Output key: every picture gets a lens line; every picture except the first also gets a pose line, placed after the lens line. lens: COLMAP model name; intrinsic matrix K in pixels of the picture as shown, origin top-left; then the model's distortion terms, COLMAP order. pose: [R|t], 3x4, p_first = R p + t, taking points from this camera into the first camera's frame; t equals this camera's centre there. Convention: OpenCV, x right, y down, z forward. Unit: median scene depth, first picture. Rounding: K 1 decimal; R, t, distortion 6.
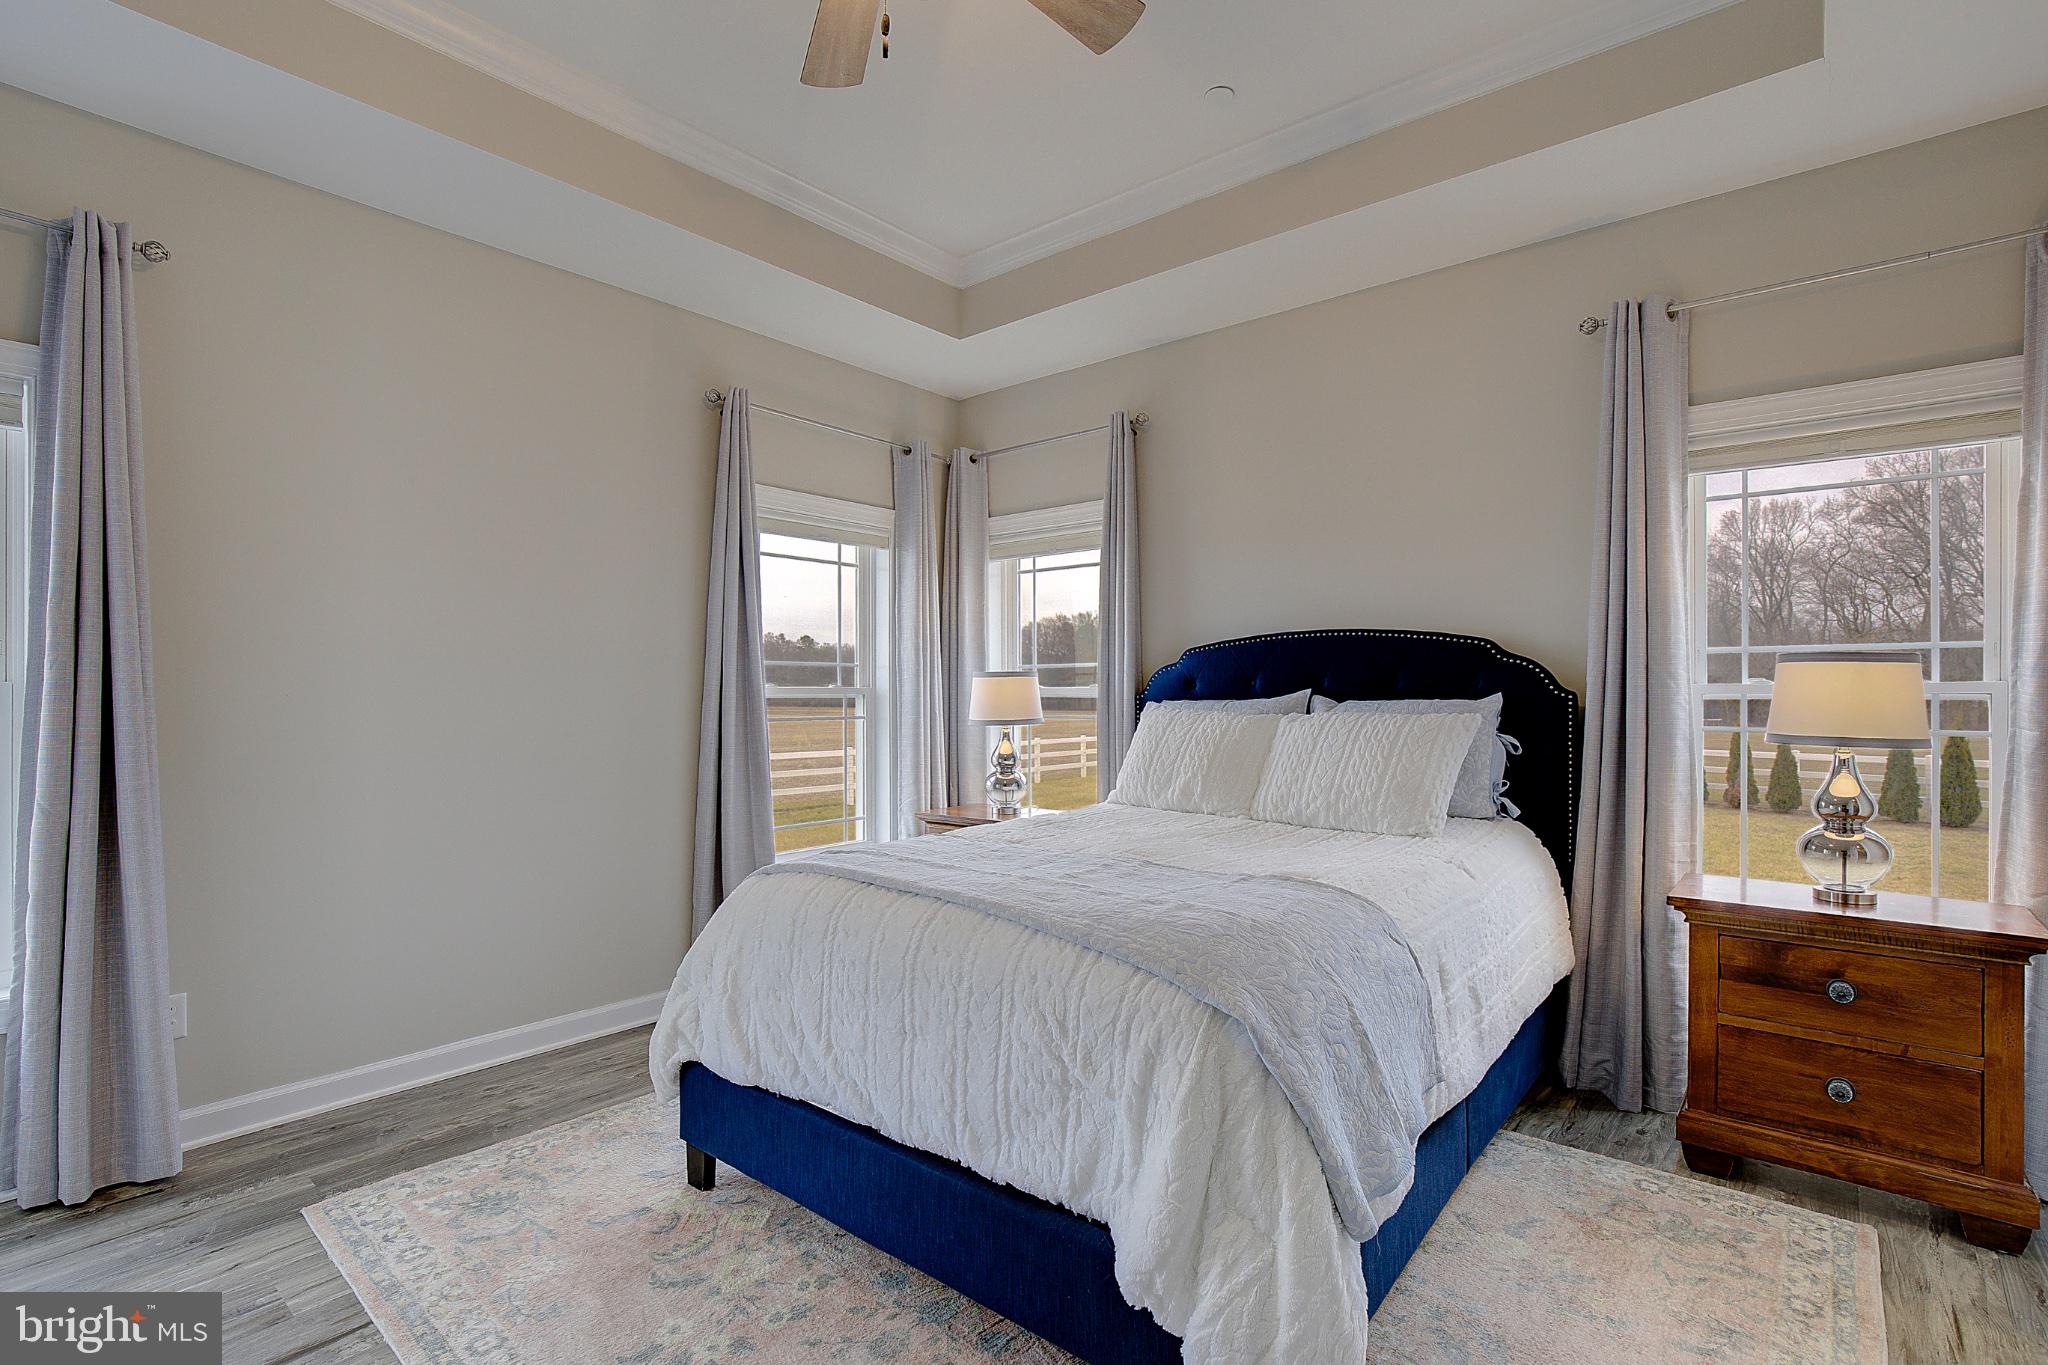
lens RADIAL K [[945.0, 0, 1045.2], [0, 945.0, 685.5], [0, 0, 1]] dist [-0.025825, 0.005727]
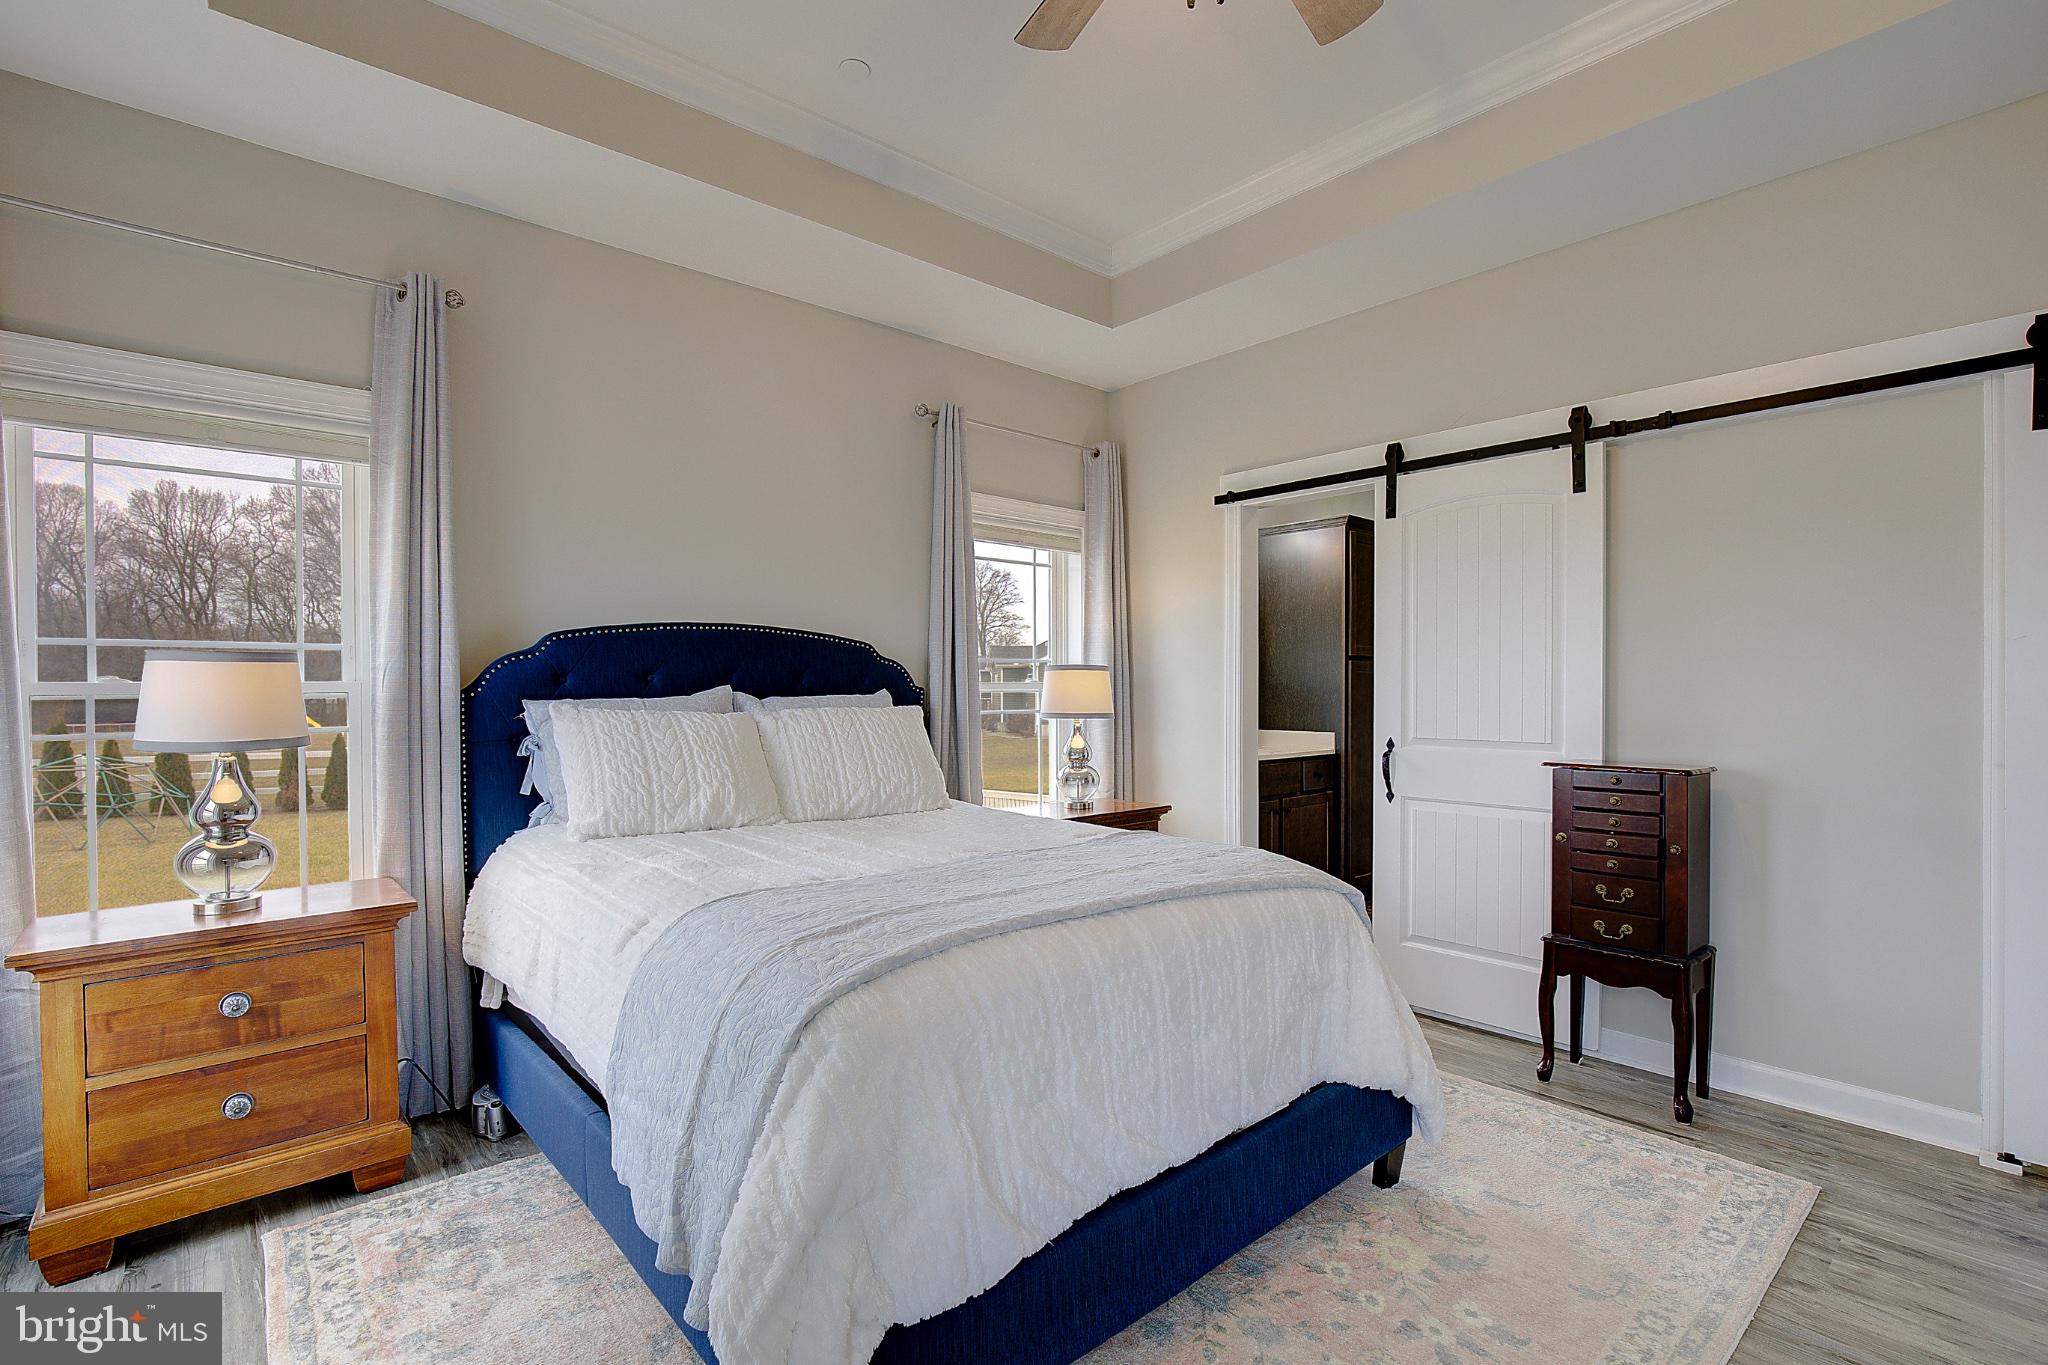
lens RADIAL K [[945.0, 0, 1040.6], [0, 945.0, 683.6], [0, 0, 1]] dist [-0.025825, 0.005727]
pose [[0.155551, 0.005377, 0.987813, -0.721650], [-0.003829, 0.999981, -0.004840, 0.006693], [-0.987820, -0.003029, 0.155569, 0.650347]]
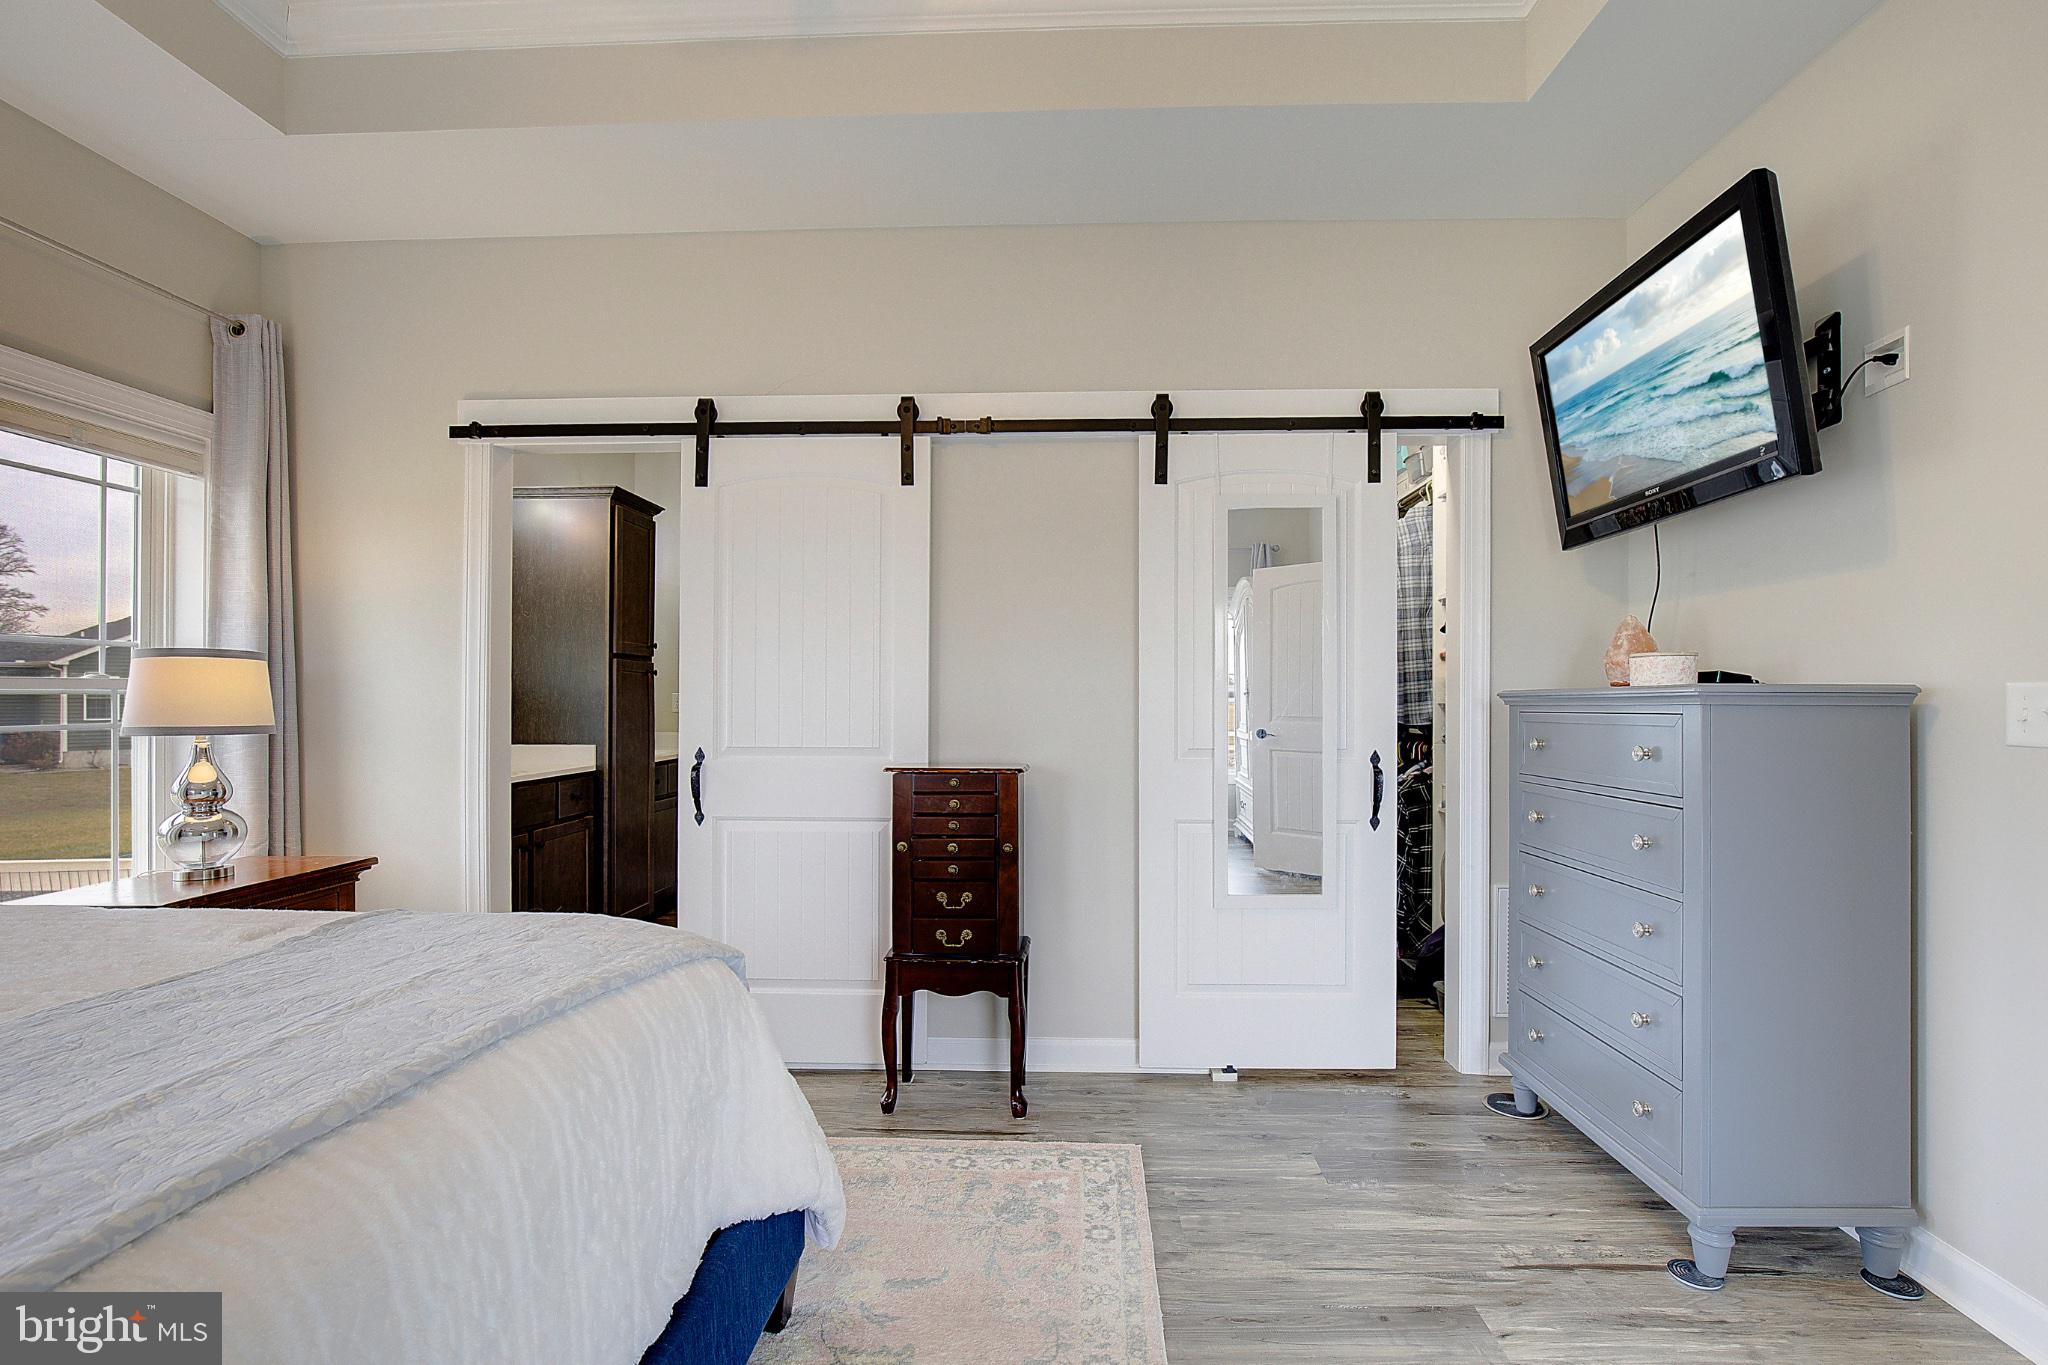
lens RADIAL K [[945.0, 0, 1036.6], [0, 945.0, 694.2], [0, 0, 1]] dist [-0.025825, 0.005727]
pose [[-0.606988, 0.005507, 0.794692, -0.477475], [-0.004006, 0.999942, -0.009989, 0.019923], [-0.794701, -0.009247, -0.606930, 0.723923]]
